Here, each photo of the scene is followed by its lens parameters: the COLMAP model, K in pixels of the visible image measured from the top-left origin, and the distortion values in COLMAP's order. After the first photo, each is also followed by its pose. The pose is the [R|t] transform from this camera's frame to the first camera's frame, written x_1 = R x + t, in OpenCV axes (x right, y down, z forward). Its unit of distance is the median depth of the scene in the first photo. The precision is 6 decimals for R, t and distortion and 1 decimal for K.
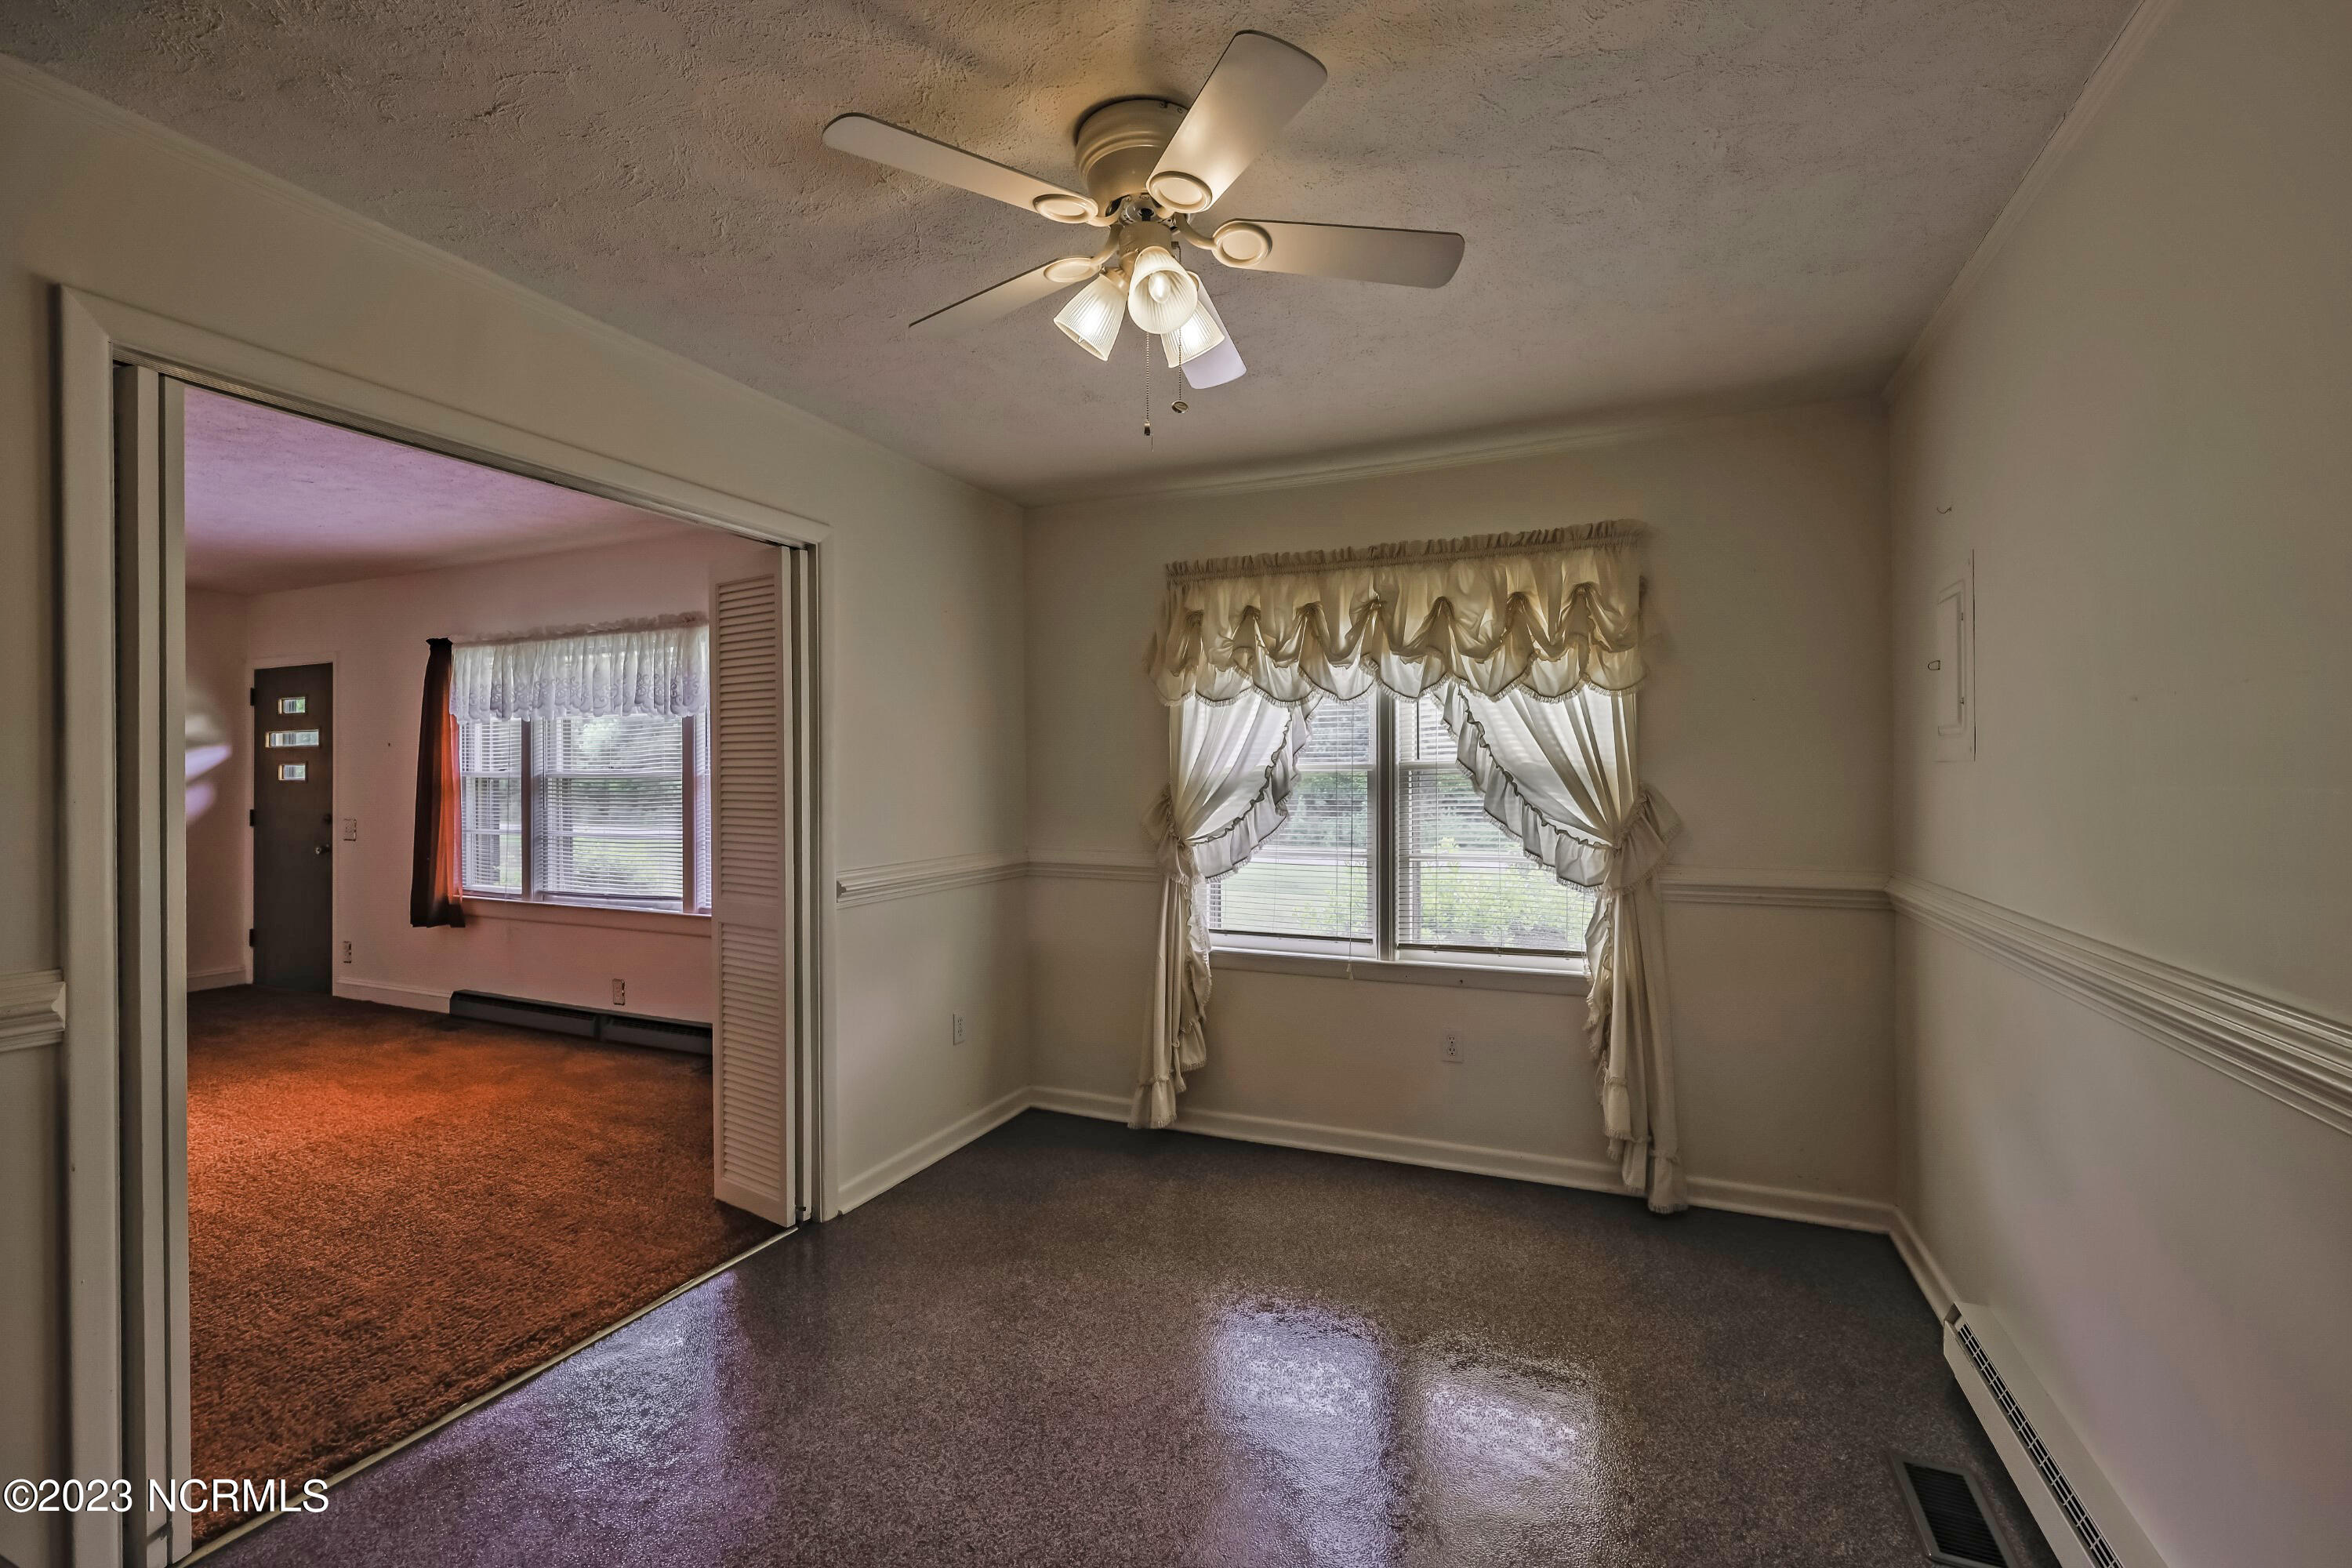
lens RADIAL K [[999.1, 0, 1175.3], [0, 999.1, 788.1], [0, 0, 1]] dist [-0.003072, -0.000232]
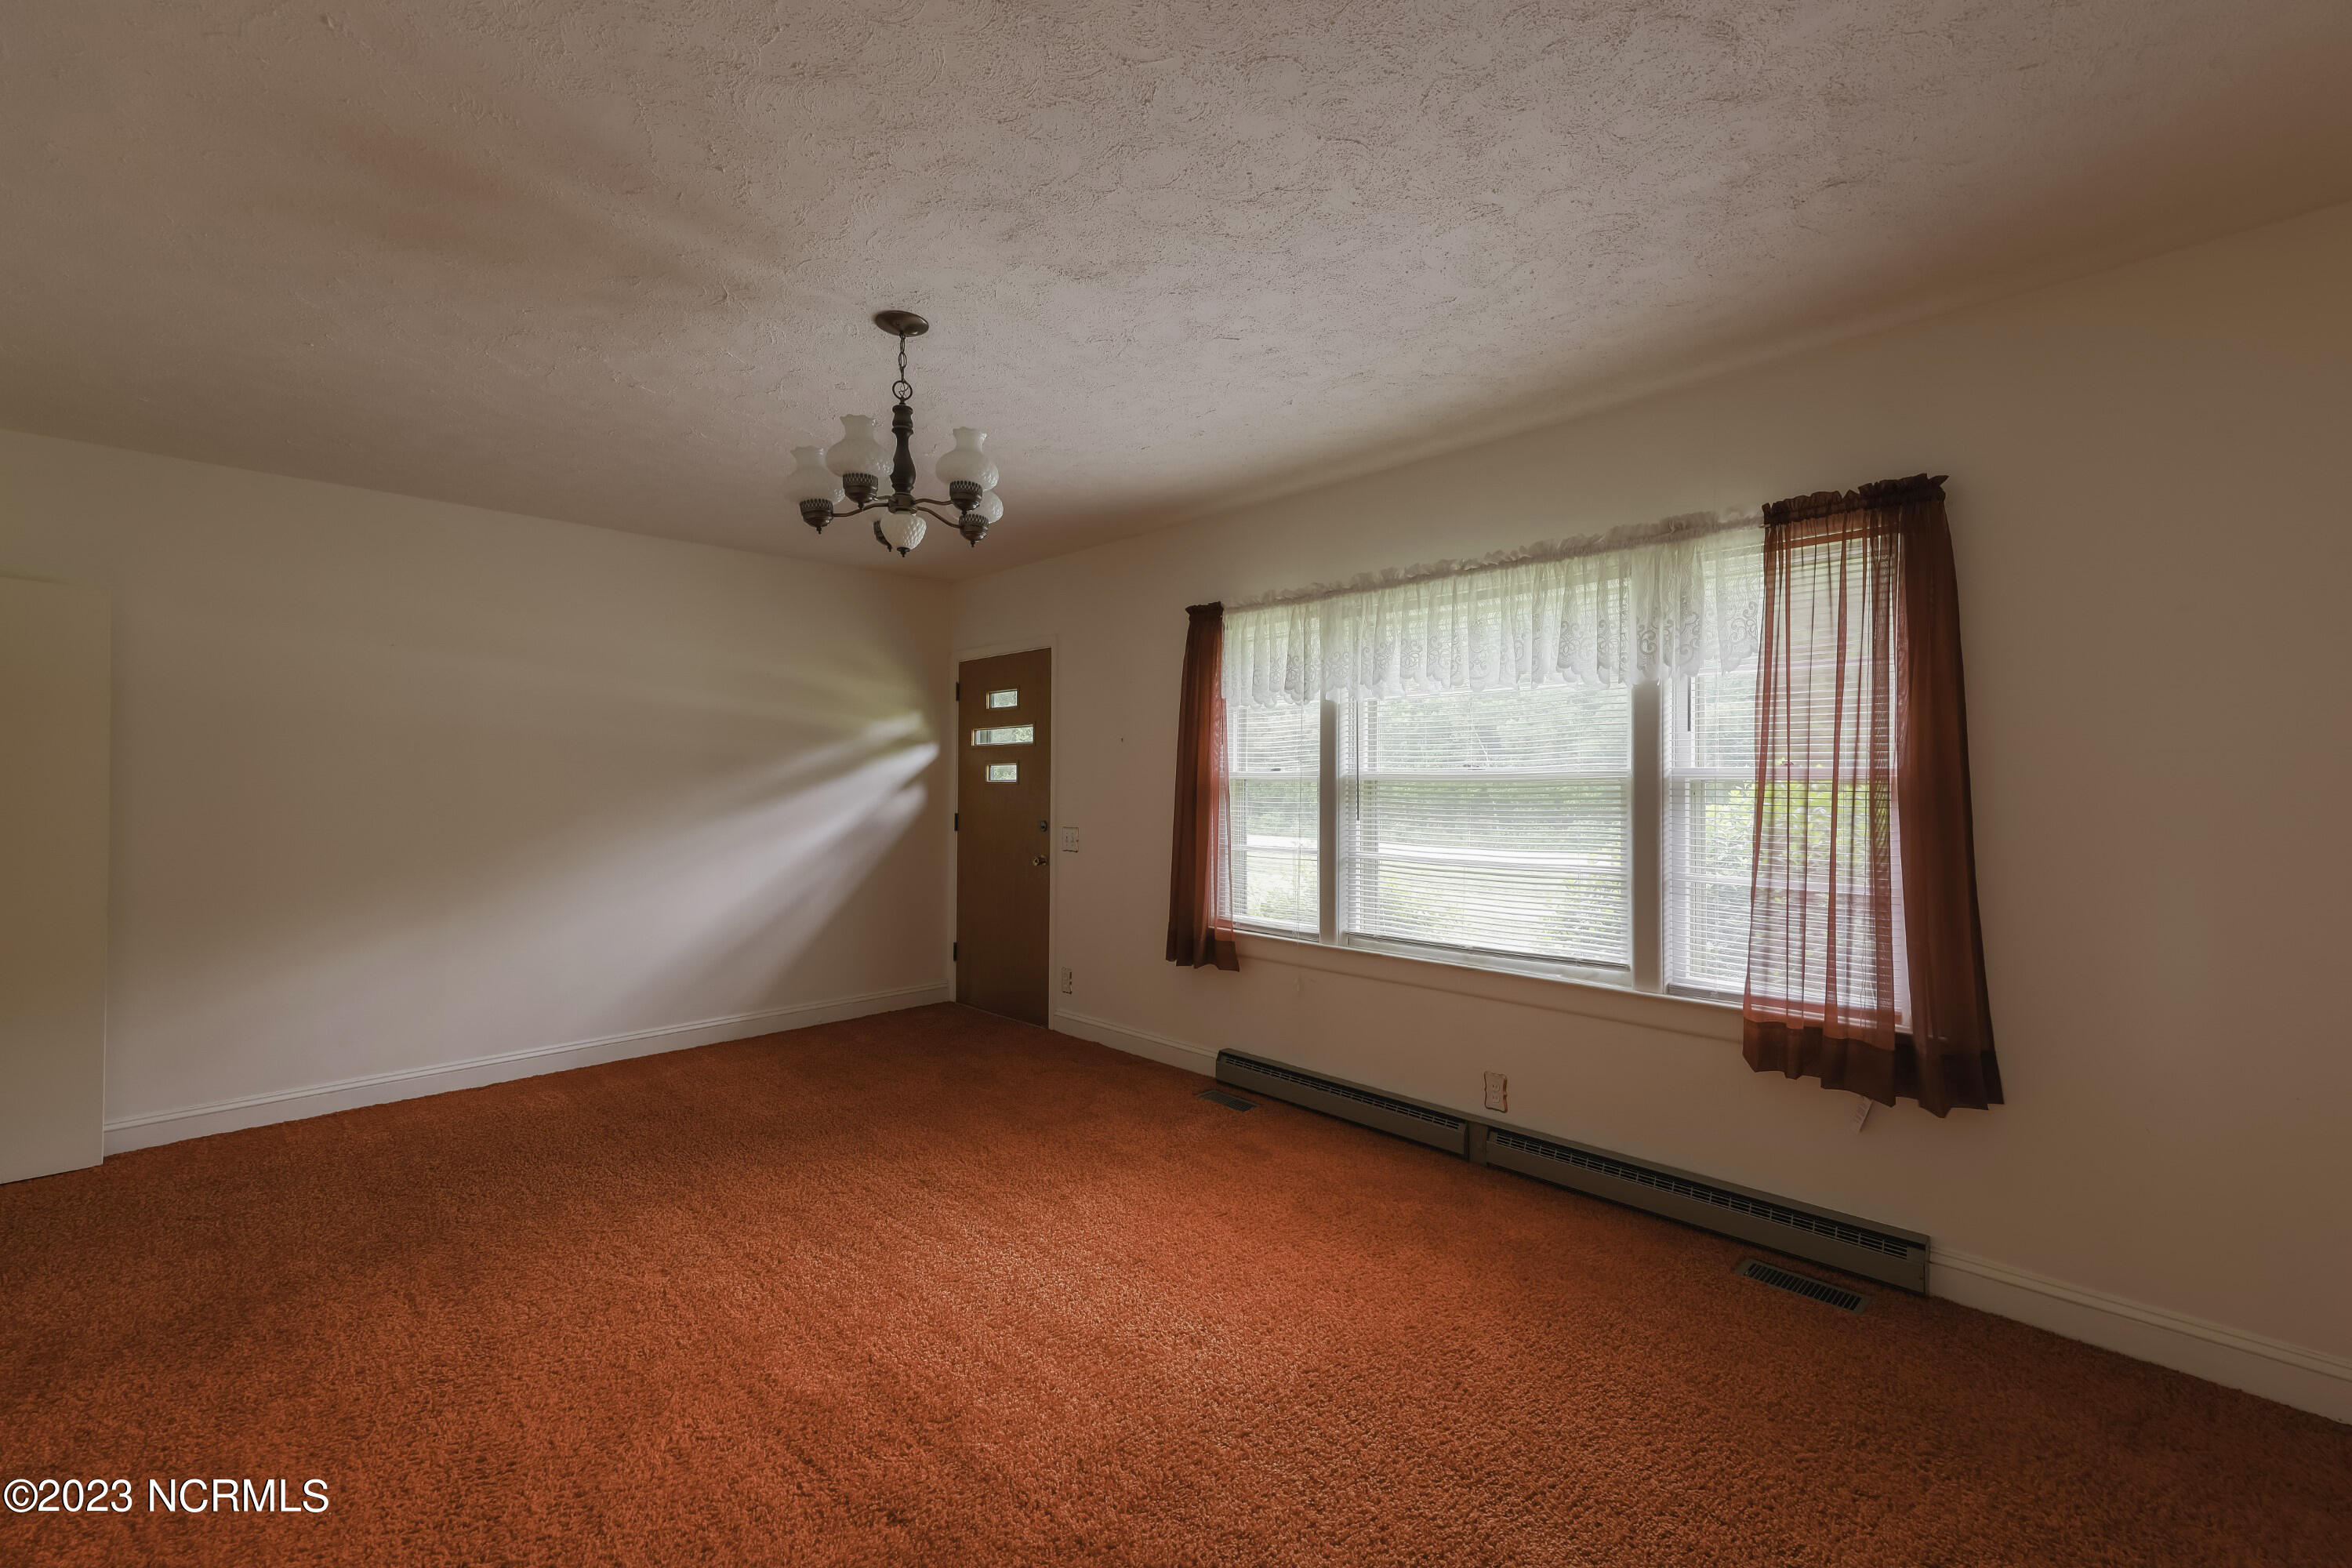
lens RADIAL K [[999.1, 0, 1174.6], [0, 999.1, 782.4], [0, 0, 1]] dist [-0.003072, -0.000232]
pose [[0.927772, -0.001646, -0.373144, -0.467171], [0.001410, 0.999999, -0.000905, -0.007705], [0.373145, 0.000313, 0.927773, 0.255243]]
